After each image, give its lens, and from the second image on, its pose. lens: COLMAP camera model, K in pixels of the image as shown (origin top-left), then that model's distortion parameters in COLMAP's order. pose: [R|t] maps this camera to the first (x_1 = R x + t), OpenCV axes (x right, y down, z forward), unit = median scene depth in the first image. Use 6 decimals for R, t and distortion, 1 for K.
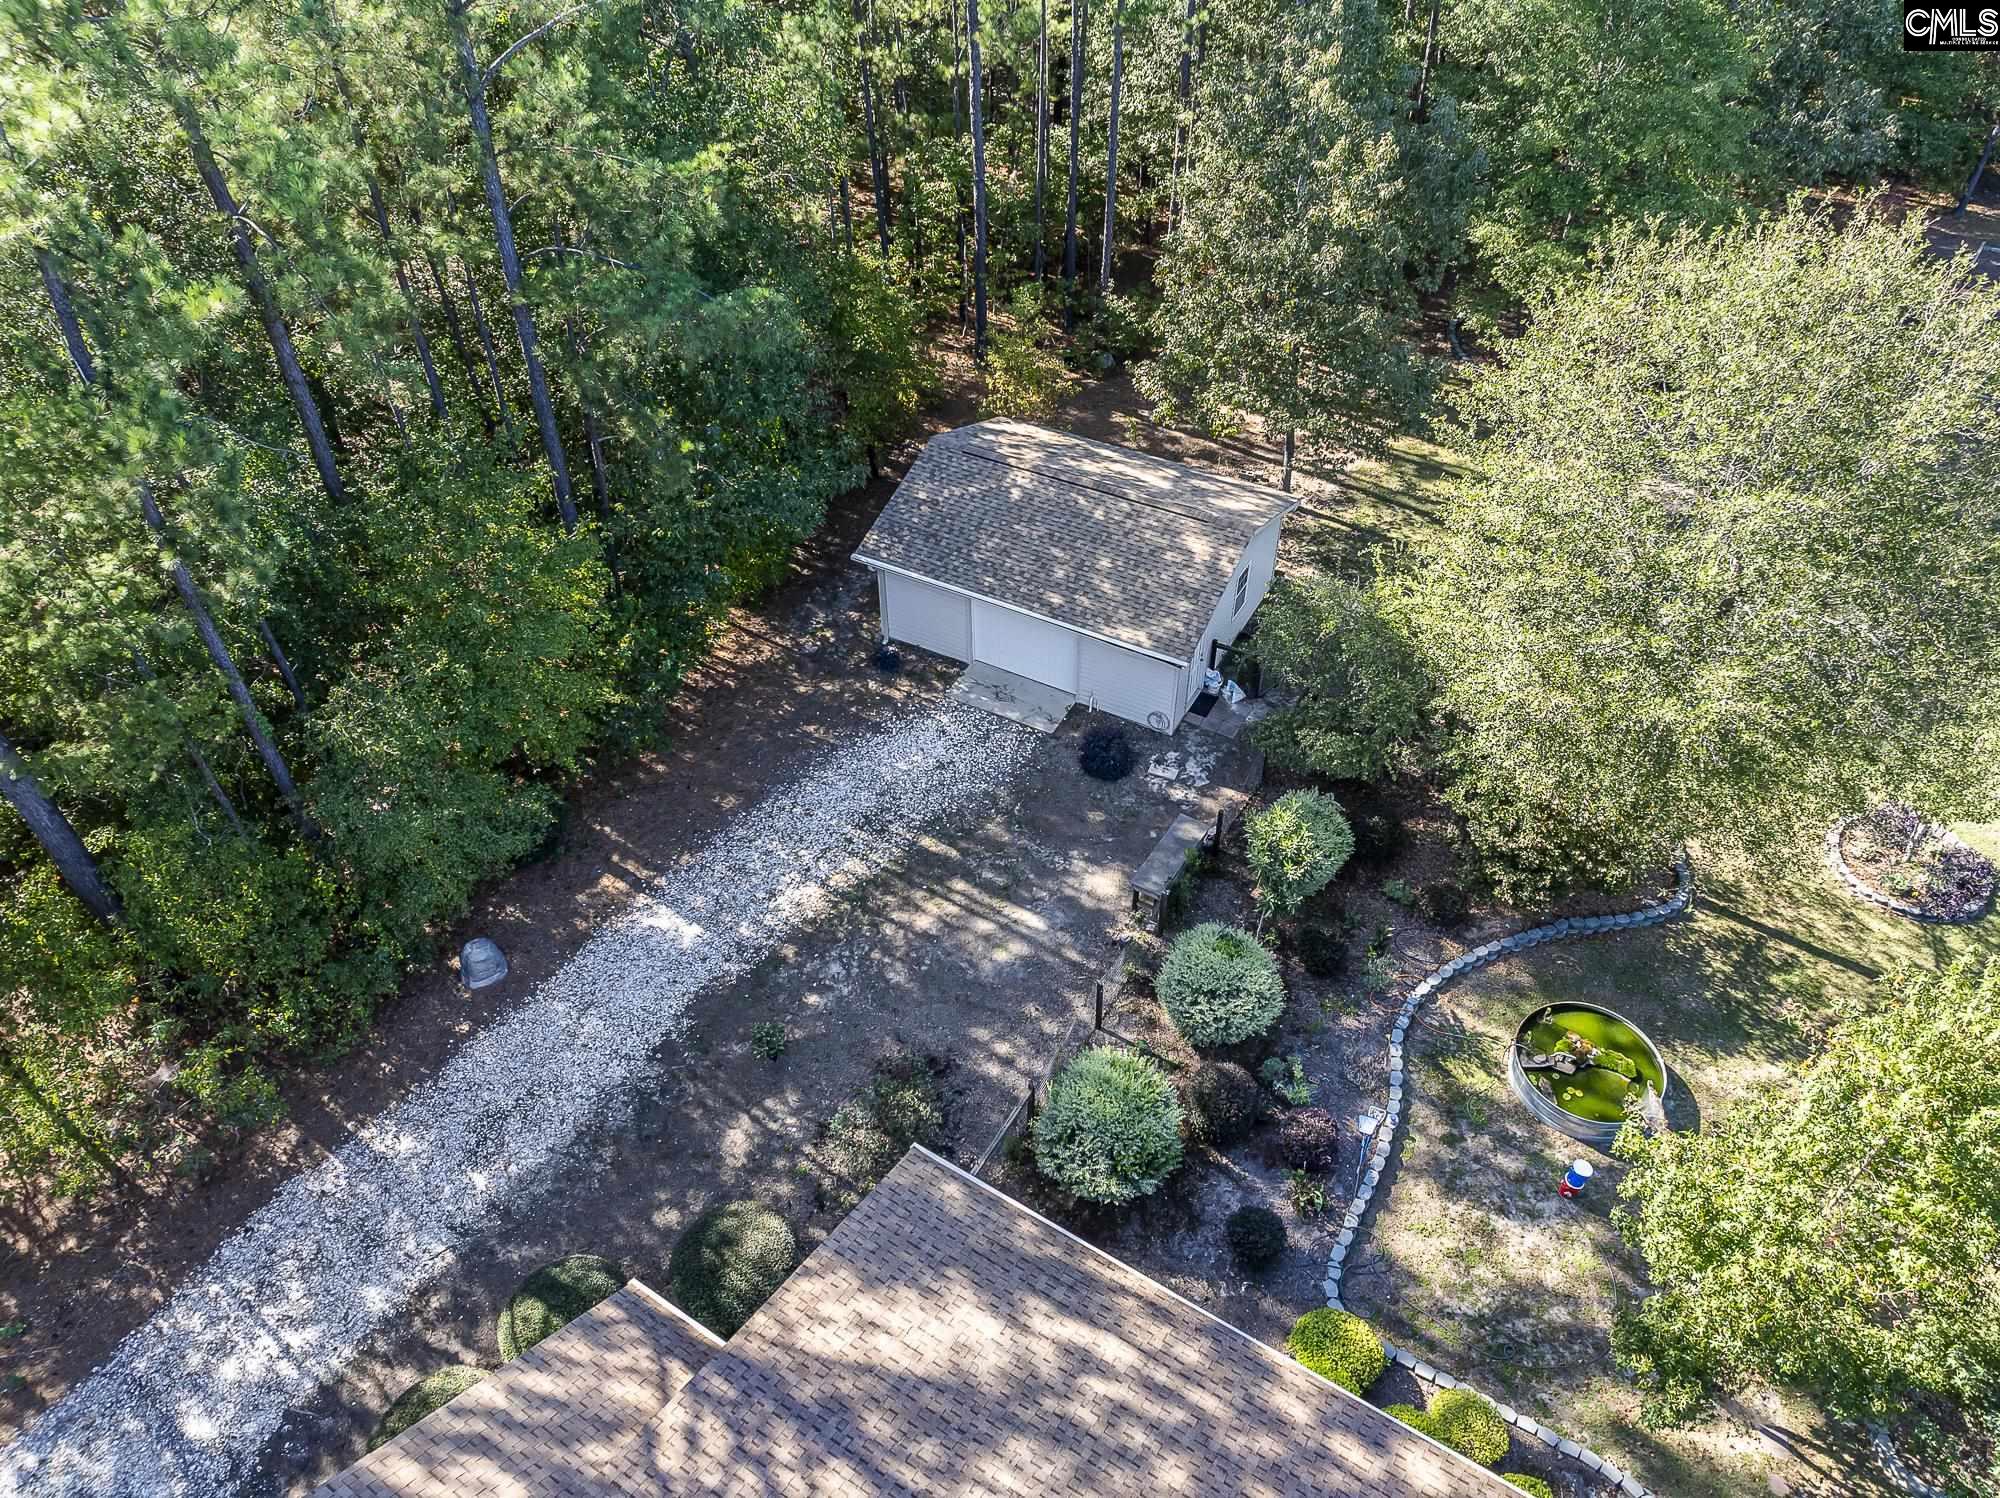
lens RADIAL K [[1384.3, 0, 1016.4], [0, 1384.3, 743.3], [0, 0, 1]] dist [-0.032677, 0.020600]
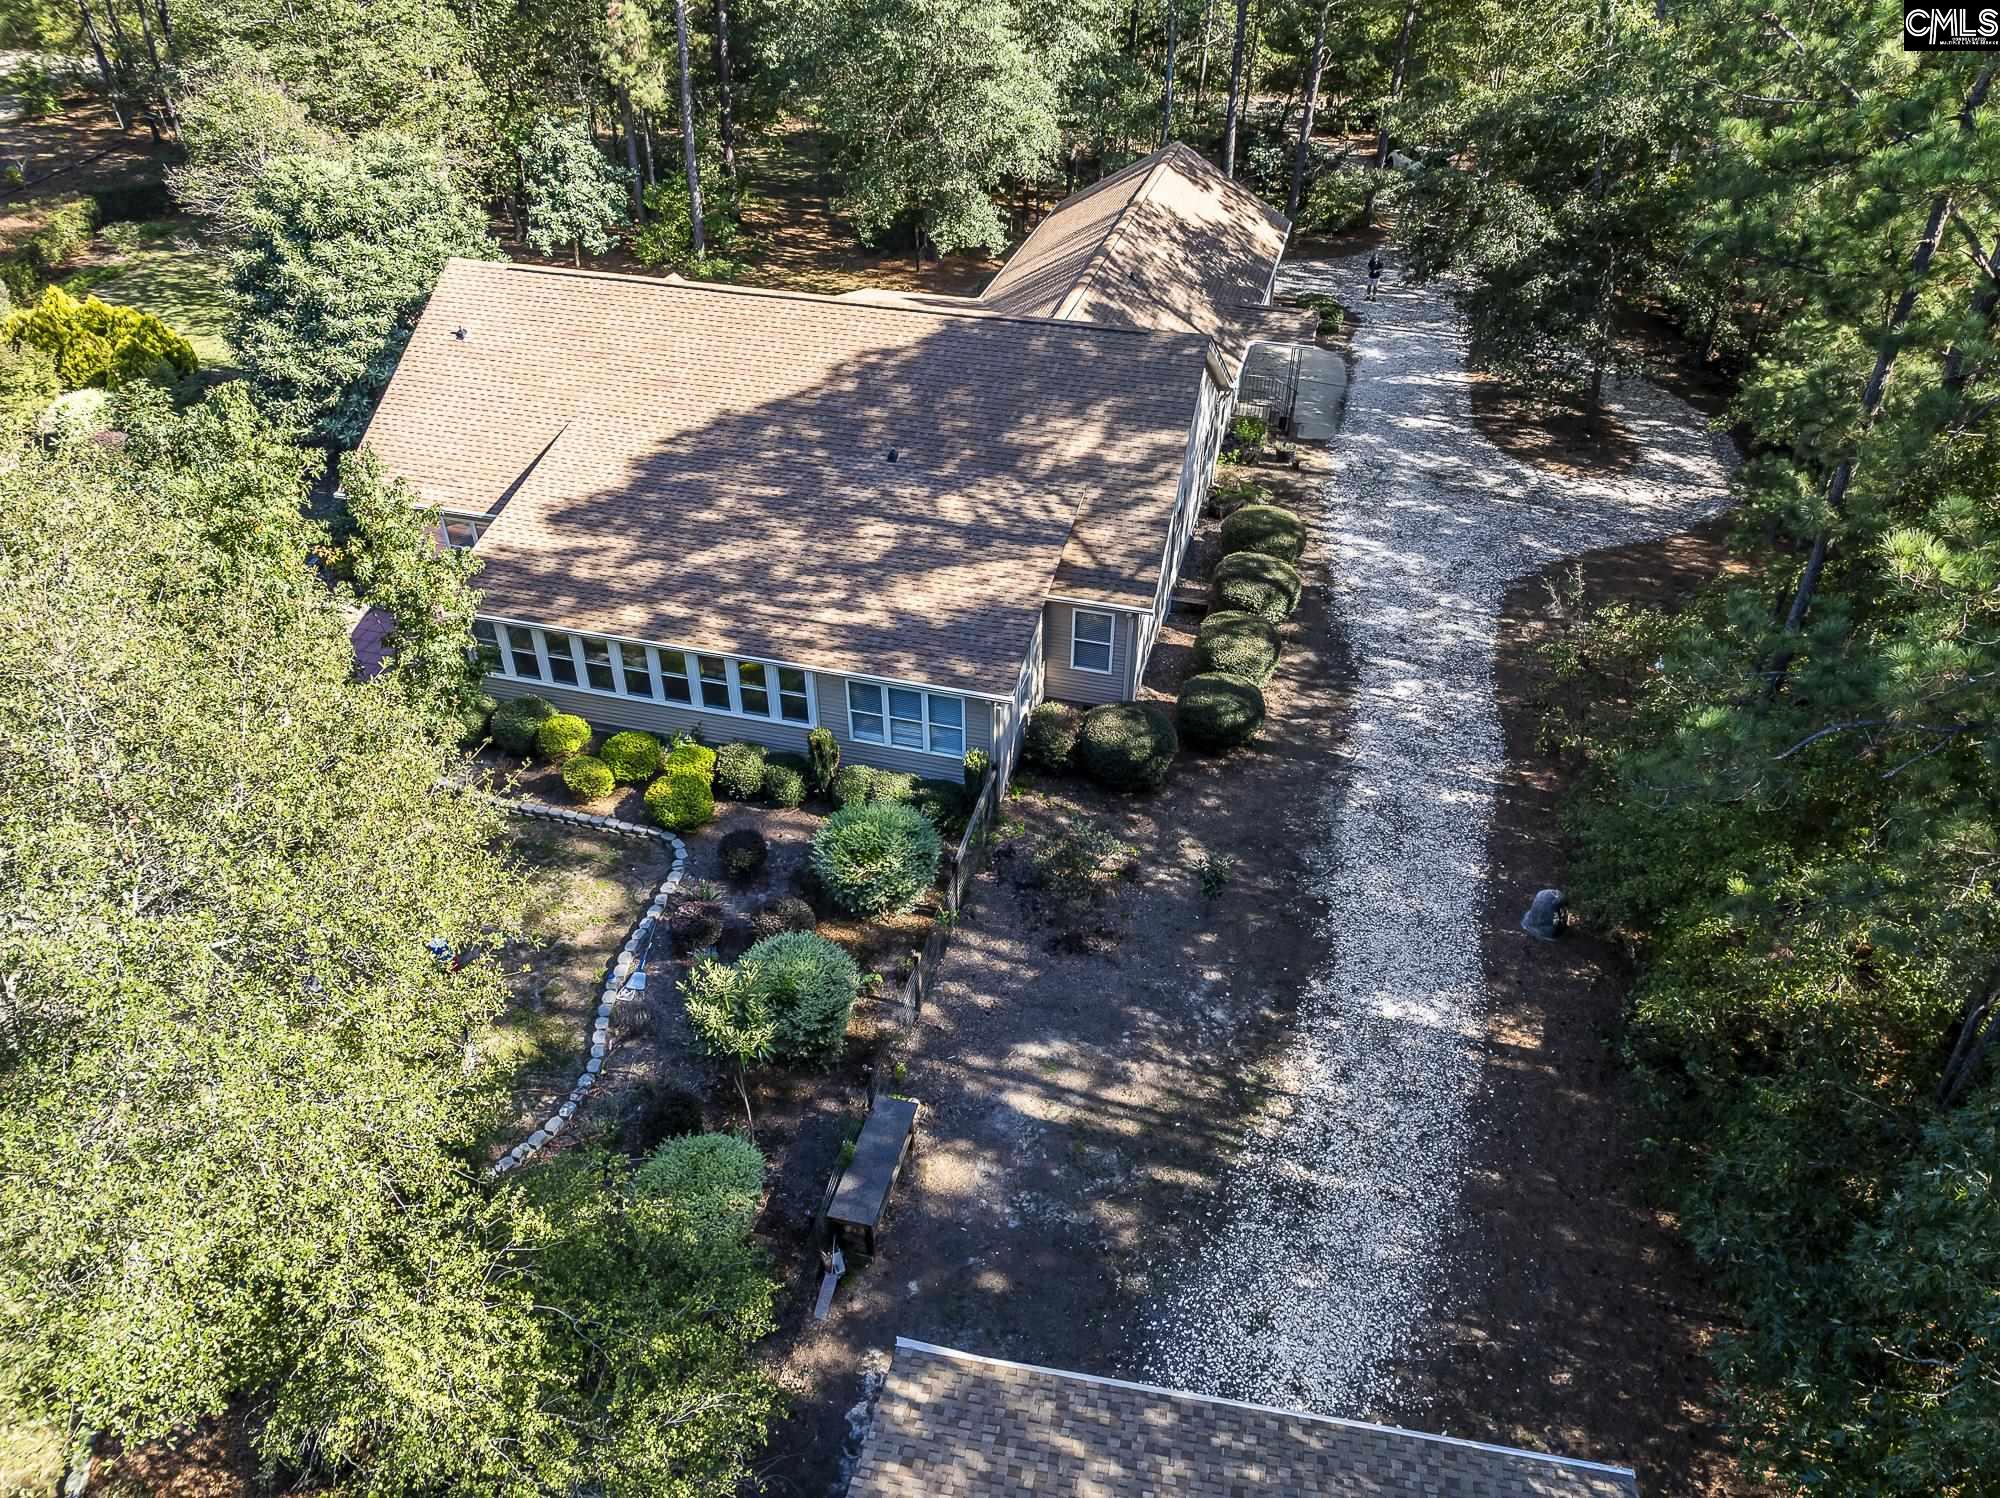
lens RADIAL K [[1384.3, 0, 997.4], [0, 1384.3, 748.3], [0, 0, 1]] dist [-0.032677, 0.020600]
pose [[-0.956499, 0.174295, -0.233948, 0.277517], [-0.202149, 0.182229, 0.962252, -1.061592], [0.210347, 0.967685, -0.139068, 1.395697]]
